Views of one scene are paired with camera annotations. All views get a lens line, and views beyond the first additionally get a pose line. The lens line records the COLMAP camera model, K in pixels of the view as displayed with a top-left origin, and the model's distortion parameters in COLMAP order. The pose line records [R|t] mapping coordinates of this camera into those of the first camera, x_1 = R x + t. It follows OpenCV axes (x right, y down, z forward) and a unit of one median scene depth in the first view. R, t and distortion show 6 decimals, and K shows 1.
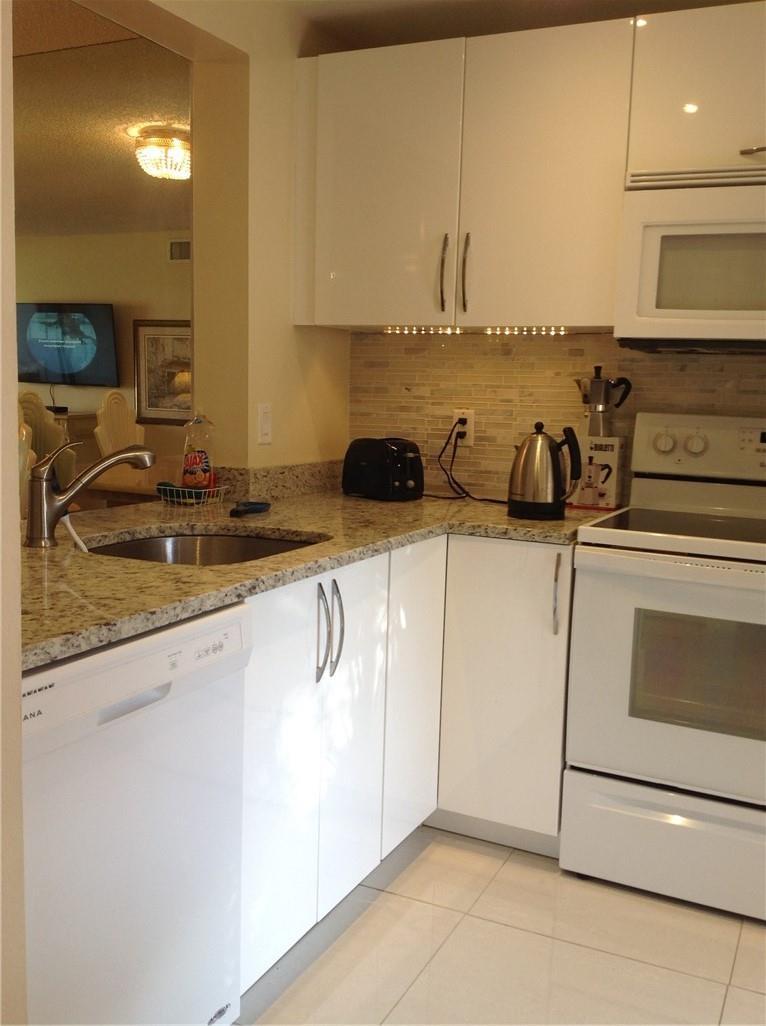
lens RADIAL K [[961.8, 0, 383.0], [0, 961.8, 513.0], [0, 0, 1]] dist [0.126754, -0.350118]
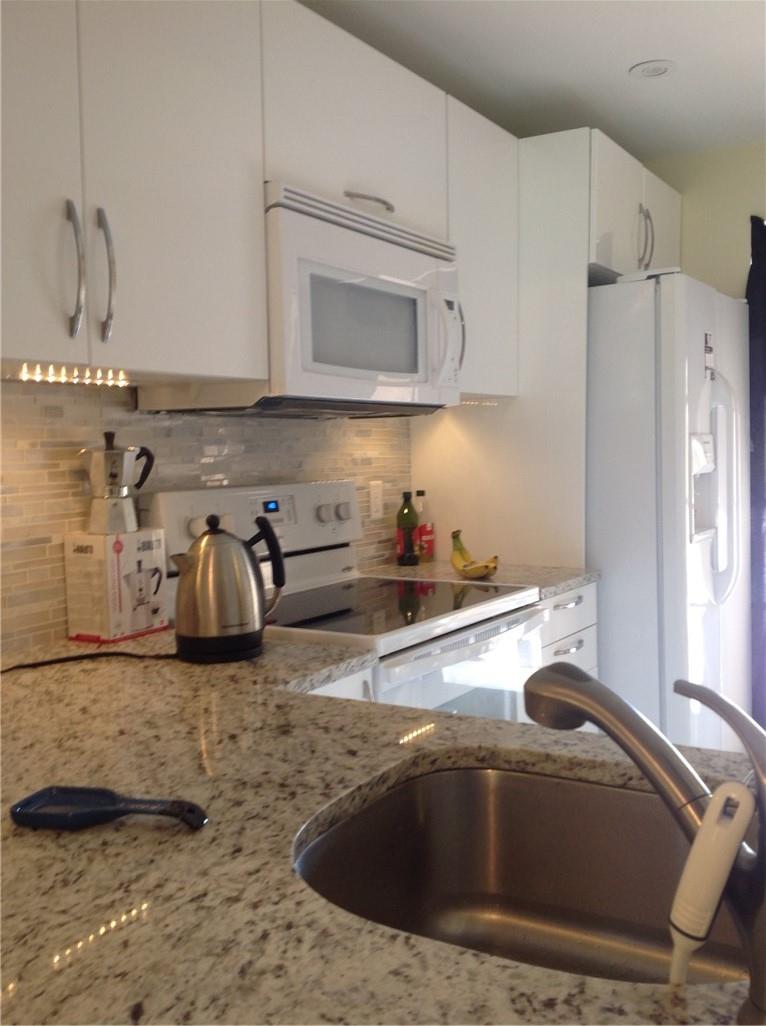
lens RADIAL K [[952.8, 0, 400.5], [0, 952.8, 515.3], [0, 0, 1]] dist [0.153389, -0.324869]
pose [[0.069407, -0.106993, 0.991834, -0.461539], [0.157556, 0.982929, 0.095007, -0.128292], [-0.985068, 0.149676, 0.085079, 0.760278]]
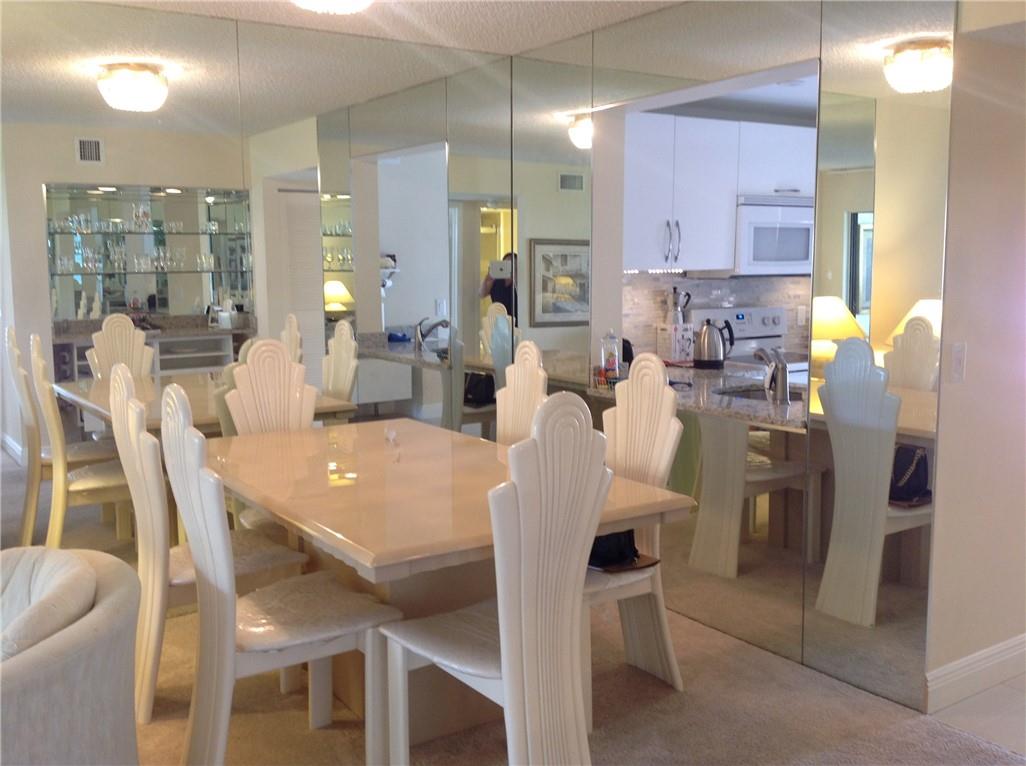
lens RADIAL K [[961.8, 0, 513.0], [0, 961.8, 383.0], [0, 0, 1]] dist [0.126754, -0.350118]
pose [[0.497659, -0.143427, 0.855432, -1.587101], [0.141526, 0.986444, 0.083059, -0.170978], [-0.855749, 0.079731, 0.511211, 0.335523]]
